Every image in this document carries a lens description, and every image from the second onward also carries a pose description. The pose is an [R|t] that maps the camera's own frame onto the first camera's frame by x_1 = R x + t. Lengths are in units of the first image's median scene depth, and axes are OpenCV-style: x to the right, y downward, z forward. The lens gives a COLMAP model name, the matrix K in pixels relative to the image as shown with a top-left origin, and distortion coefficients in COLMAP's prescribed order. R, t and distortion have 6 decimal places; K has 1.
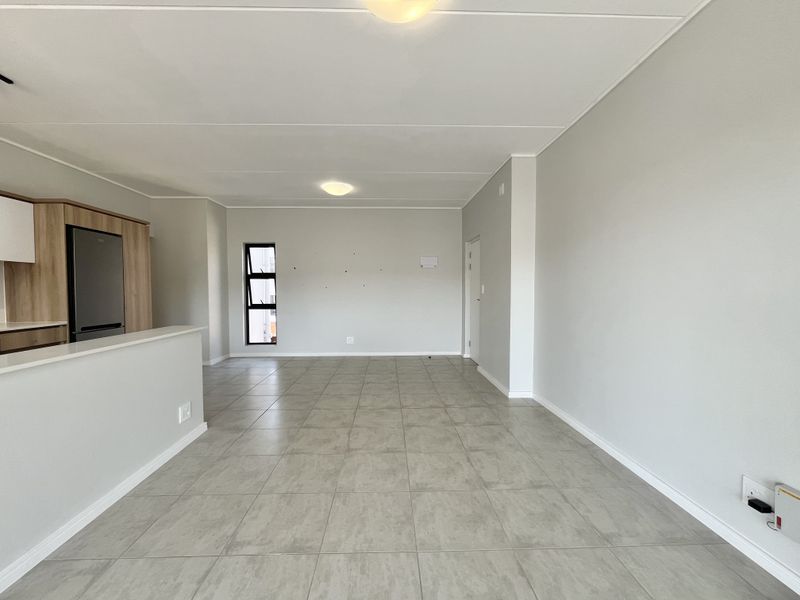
lens RADIAL K [[323.5, 0, 397.5], [0, 323.5, 297.9], [0, 0, 1]] dist [-0.000543, -0.000775]
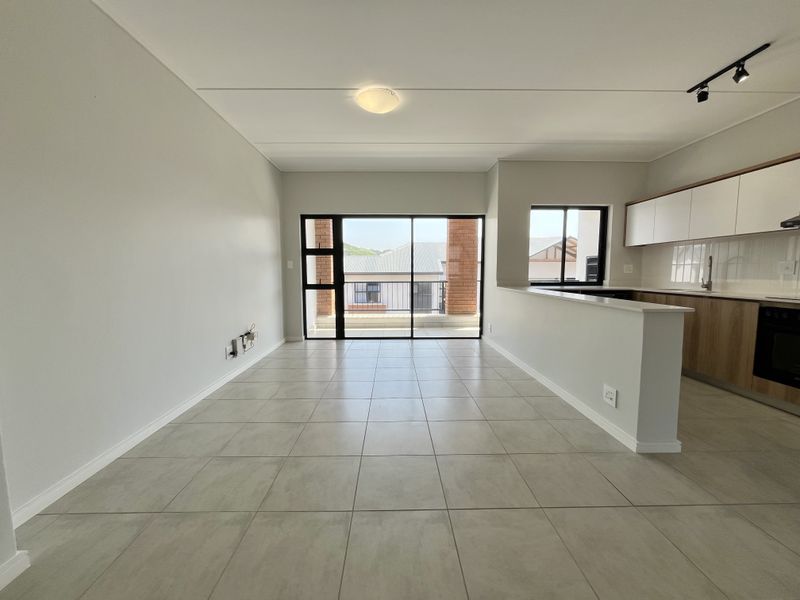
lens RADIAL K [[323.5, 0, 397.2], [0, 323.5, 297.5], [0, 0, 1]] dist [-0.000543, -0.000775]
pose [[-0.999927, 0.003014, 0.011710, -0.058988], [0.004272, 0.994037, 0.108960, -0.012771], [-0.011312, 0.109002, -0.993977, 1.422797]]
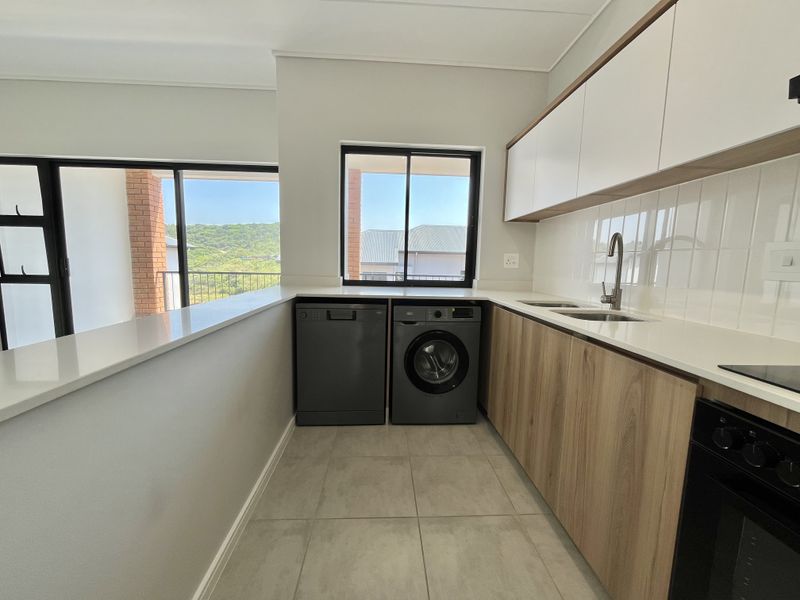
lens RADIAL K [[323.5, 0, 395.2], [0, 323.5, 298.8], [0, 0, 1]] dist [-0.000543, -0.000775]
pose [[-0.999746, -0.017275, -0.014474, -0.749175], [-0.019147, 0.989791, 0.141231, 0.006535], [0.011886, 0.141473, -0.989871, 0.815500]]
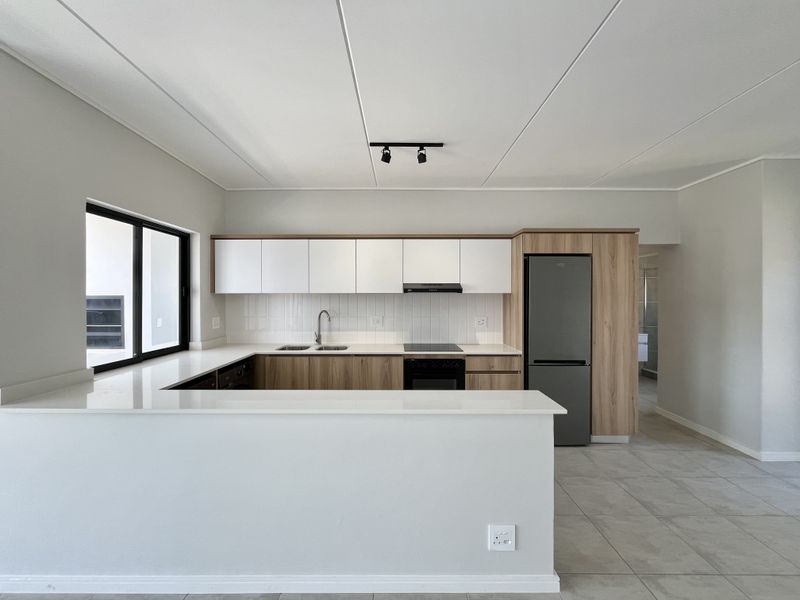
lens RADIAL K [[323.5, 0, 398.7], [0, 323.5, 298.5], [0, 0, 1]] dist [-0.000543, -0.000775]
pose [[-0.033047, 0.010990, -0.999393, -0.018822], [-0.026768, 0.999571, 0.011877, -0.087381], [0.999095, 0.027145, -0.032738, 0.616775]]
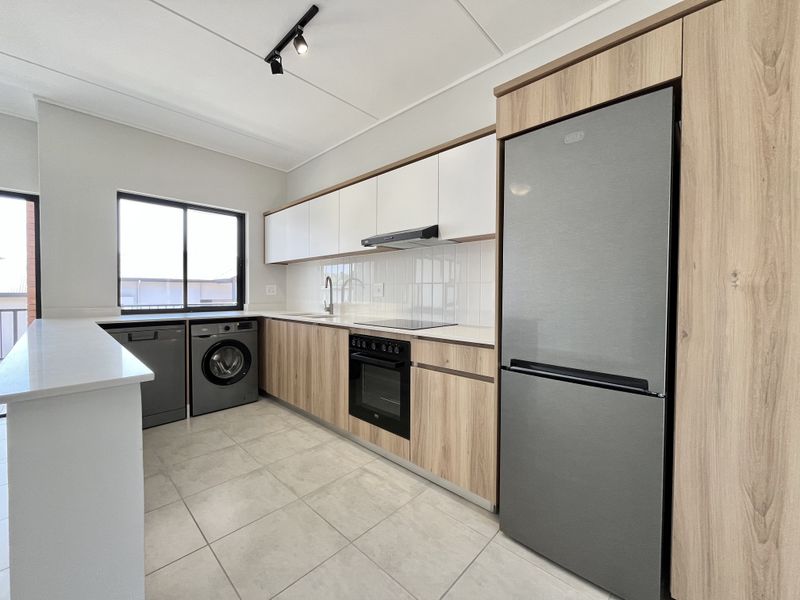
lens RADIAL K [[323.5, 0, 397.0], [0, 323.5, 297.0], [0, 0, 1]] dist [-0.000543, -0.000775]
pose [[-0.712884, 0.011171, -0.701193, -0.541950], [-0.020394, 0.999120, 0.036652, -0.006739], [0.700985, 0.040429, -0.712029, 1.180446]]
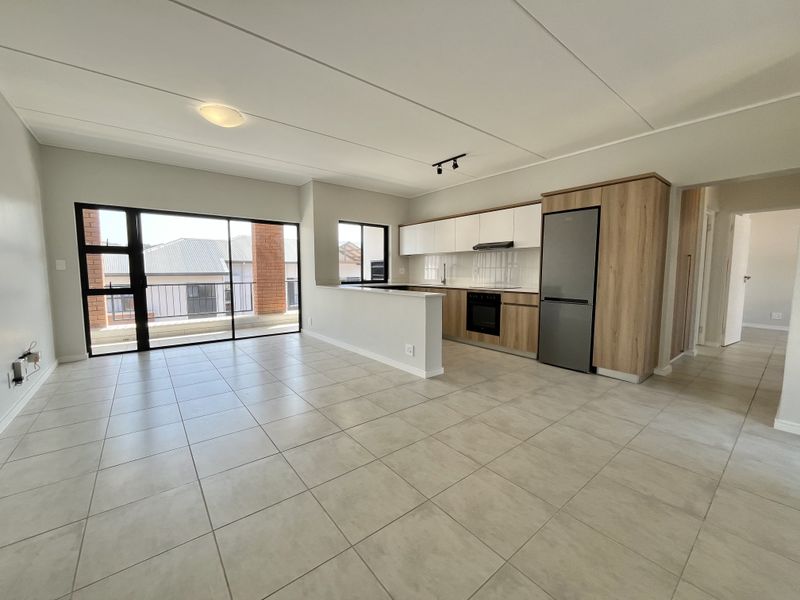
lens RADIAL K [[323.5, 0, 398.1], [0, 323.5, 297.9], [0, 0, 1]] dist [-0.000543, -0.000775]
pose [[-0.800066, 0.052640, -0.597599, 0.186645], [-0.014063, 0.994223, 0.106405, -0.026565], [0.599748, 0.093535, -0.794704, 1.604746]]
